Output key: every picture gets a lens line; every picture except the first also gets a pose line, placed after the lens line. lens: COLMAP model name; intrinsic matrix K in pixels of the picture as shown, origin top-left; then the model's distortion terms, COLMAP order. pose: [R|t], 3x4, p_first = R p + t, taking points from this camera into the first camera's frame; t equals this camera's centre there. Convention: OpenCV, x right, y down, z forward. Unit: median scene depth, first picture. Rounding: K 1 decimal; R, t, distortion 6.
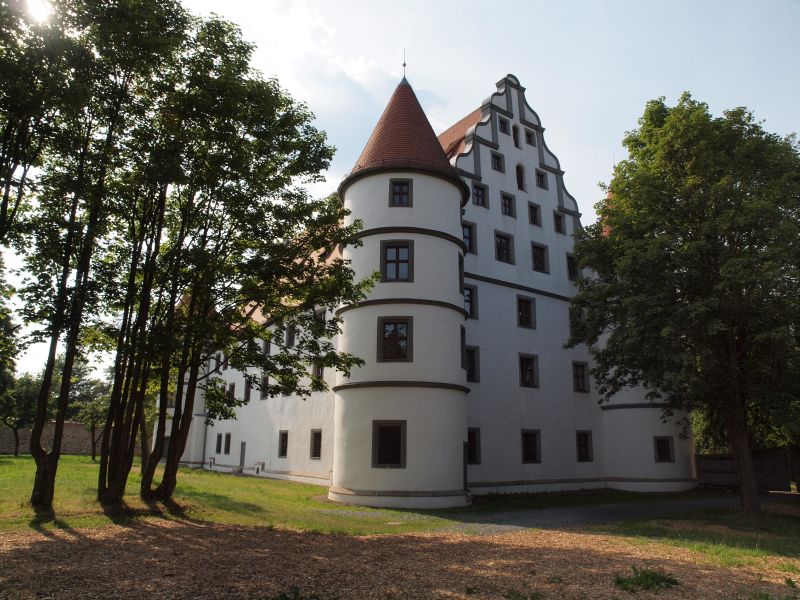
lens RADIAL K [[573.5, 0, 398.3], [0, 573.5, 296.9], [0, 0, 1]] dist [-0.112571, 0.084544]
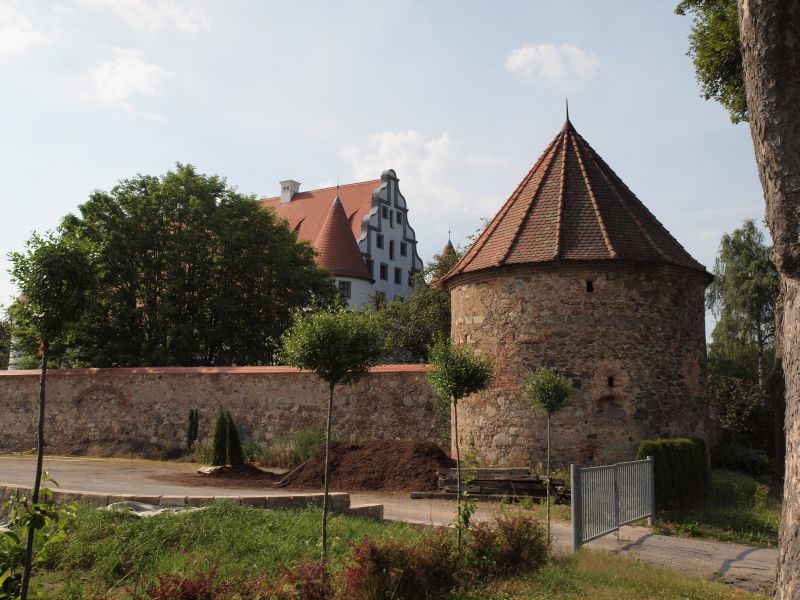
lens RADIAL K [[884.9, 0, 399.9], [0, 884.9, 299.7], [0, 0, 1]] dist [-0.008396, 0.000000]
pose [[0.926510, 0.065317, 0.370556, -0.600020], [-0.113097, 0.987621, 0.108693, -0.328422], [-0.358870, -0.142614, 0.922428, -1.134223]]
